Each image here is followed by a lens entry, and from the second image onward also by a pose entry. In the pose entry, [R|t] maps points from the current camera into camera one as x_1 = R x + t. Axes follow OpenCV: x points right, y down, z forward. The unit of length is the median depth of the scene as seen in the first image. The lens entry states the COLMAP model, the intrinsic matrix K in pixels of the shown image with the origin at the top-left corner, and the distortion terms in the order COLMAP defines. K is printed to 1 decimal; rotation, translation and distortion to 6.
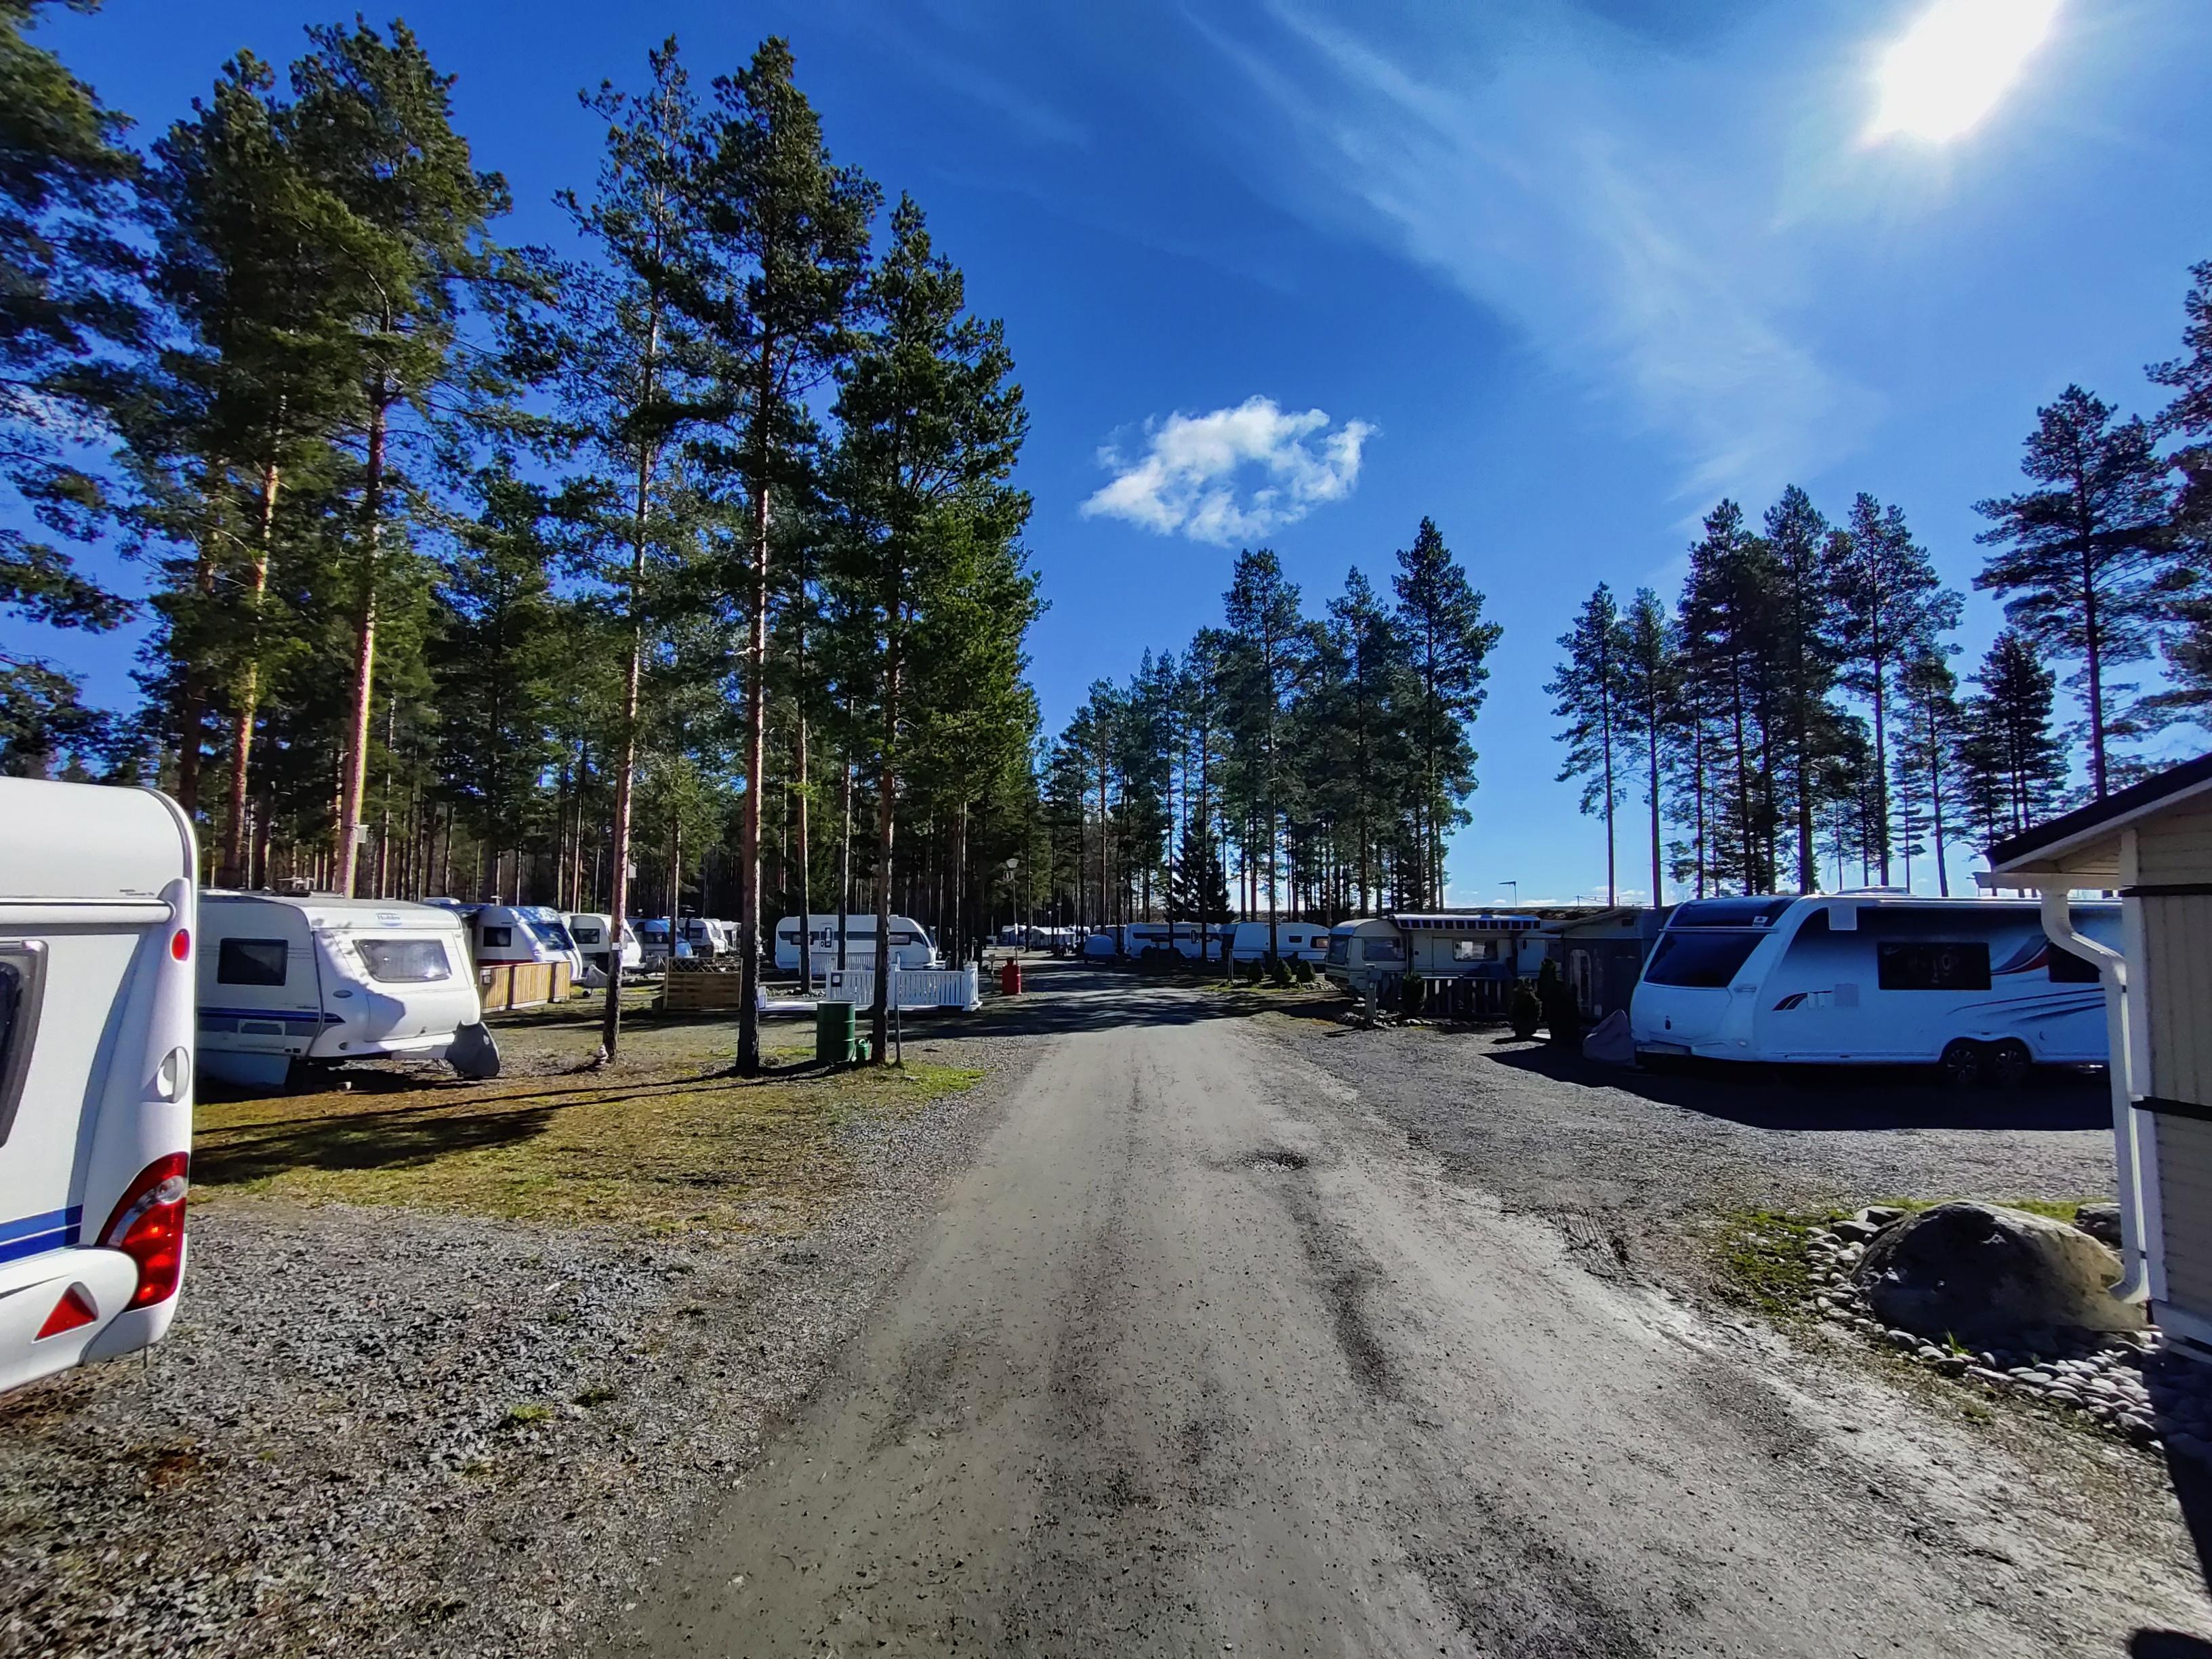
lens RADIAL K [[980.6, 0, 1106.7], [0, 980.6, 857.5], [0, 0, 1]] dist [0.001524, 0.000659]
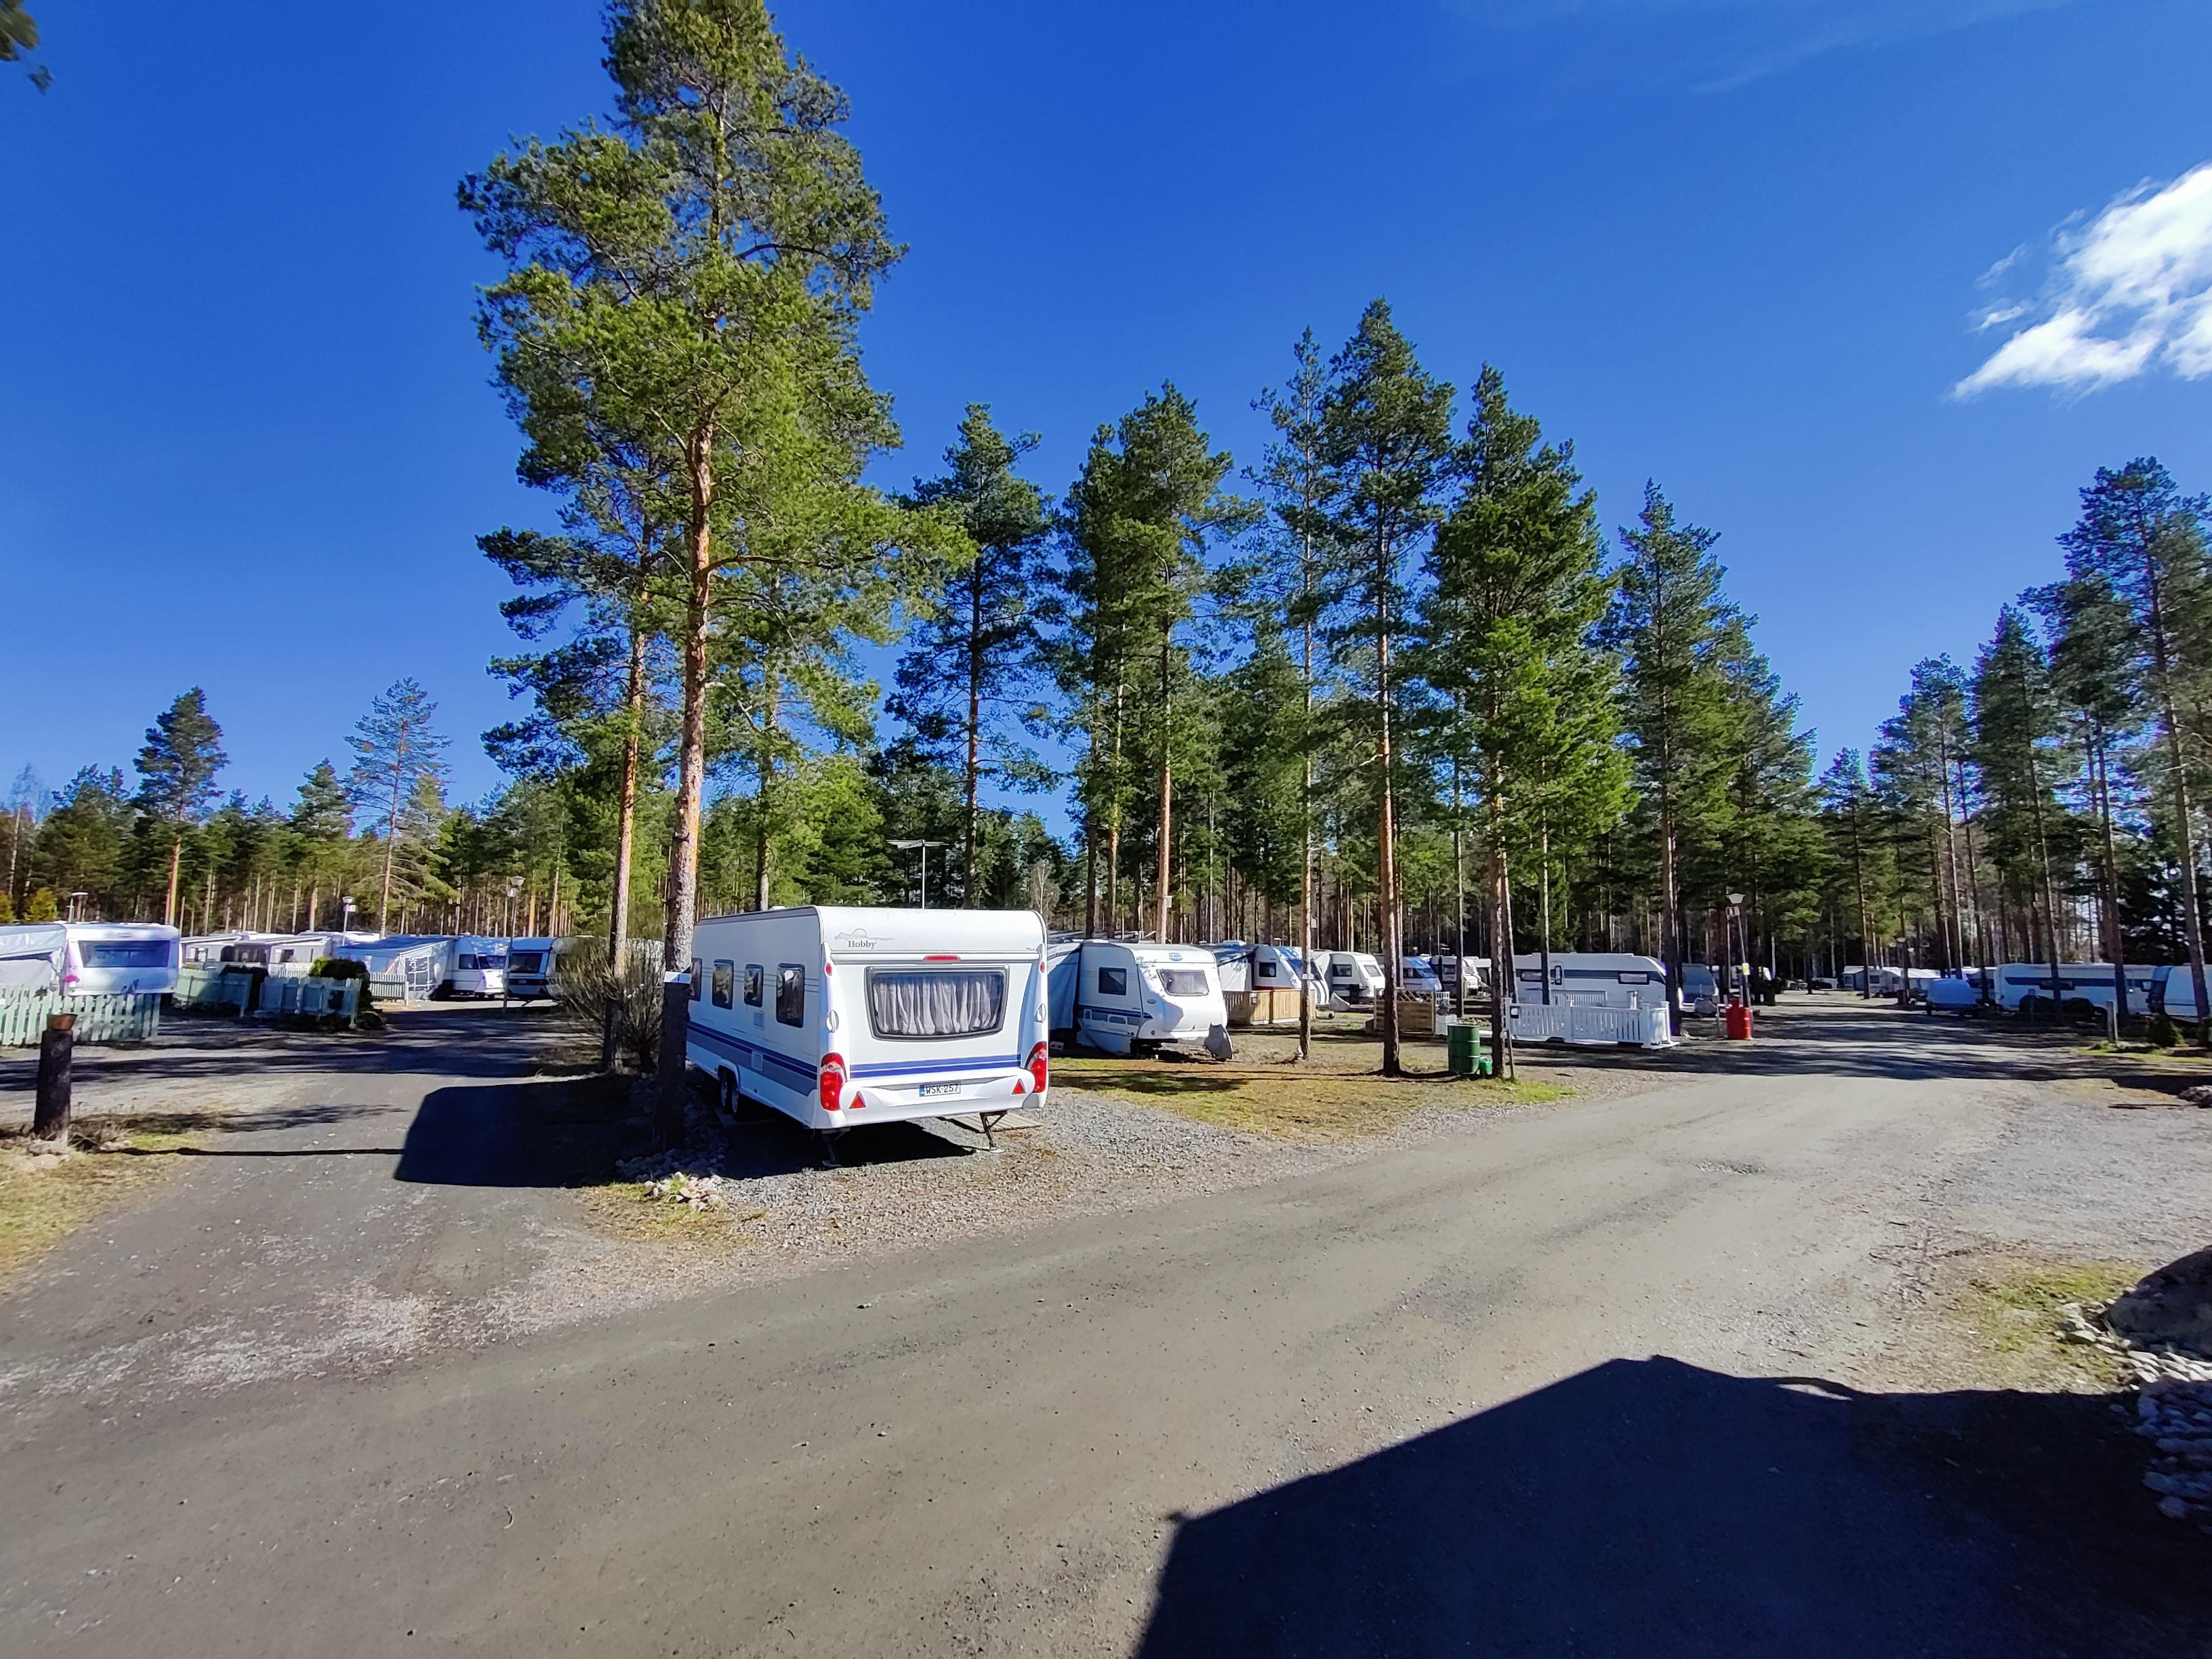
lens RADIAL K [[980.6, 0, 1106.7], [0, 980.6, 857.5], [0, 0, 1]] dist [0.001524, 0.000659]
pose [[0.721570, -0.066050, -0.689183, 0.273155], [0.039983, 0.997753, -0.053761, -0.016069], [0.691186, 0.011237, 0.722590, -0.216026]]
